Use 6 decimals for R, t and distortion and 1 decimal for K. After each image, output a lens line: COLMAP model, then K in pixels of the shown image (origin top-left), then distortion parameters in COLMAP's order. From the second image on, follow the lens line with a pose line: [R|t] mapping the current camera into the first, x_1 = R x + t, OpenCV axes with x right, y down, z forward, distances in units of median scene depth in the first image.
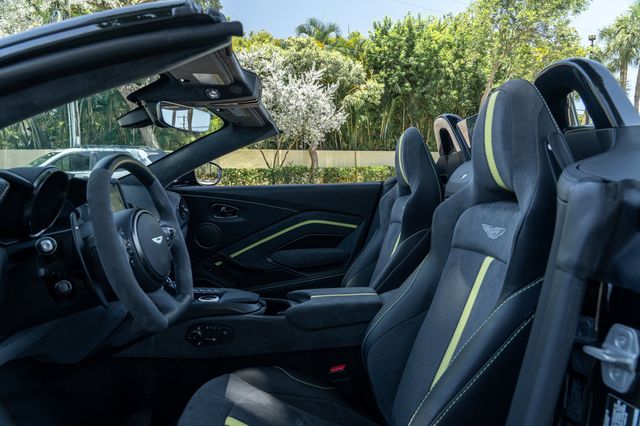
lens RADIAL K [[453.8, 0, 320.0], [0, 453.8, 213.0], [0, 0, 1]] dist [-0.005373, 0.001068]
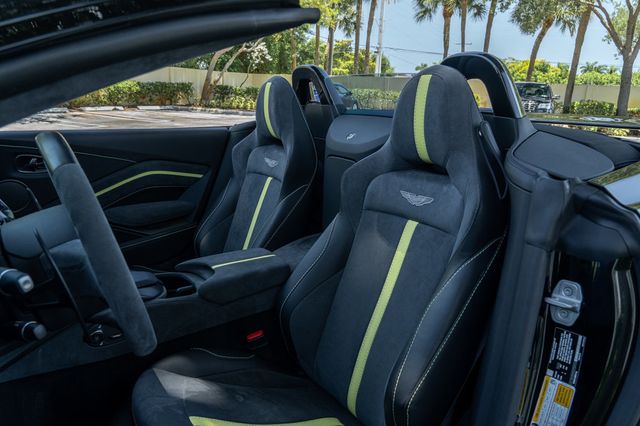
lens RADIAL K [[480.3, 0, 320.0], [0, 480.3, 213.0], [0, 0, 1]] dist [-0.007290, -0.001760]
pose [[0.846352, -0.082448, 0.526205, -0.376505], [-0.009824, 0.985362, 0.170191, -0.103509], [-0.532534, -0.149211, 0.833153, 0.088899]]
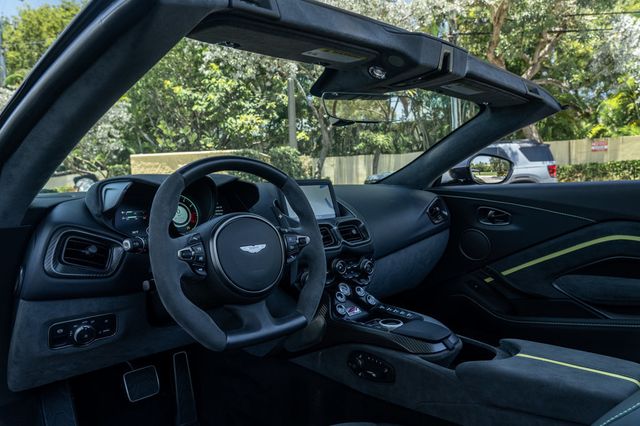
lens RADIAL K [[453.8, 0, 320.0], [0, 453.8, 213.0], [0, 0, 1]] dist [-0.005373, 0.001068]
pose [[0.645678, 0.035068, -0.762804, 0.323504], [-0.029758, 0.999342, 0.020753, -0.027092], [0.763029, 0.009300, 0.646297, 0.402904]]
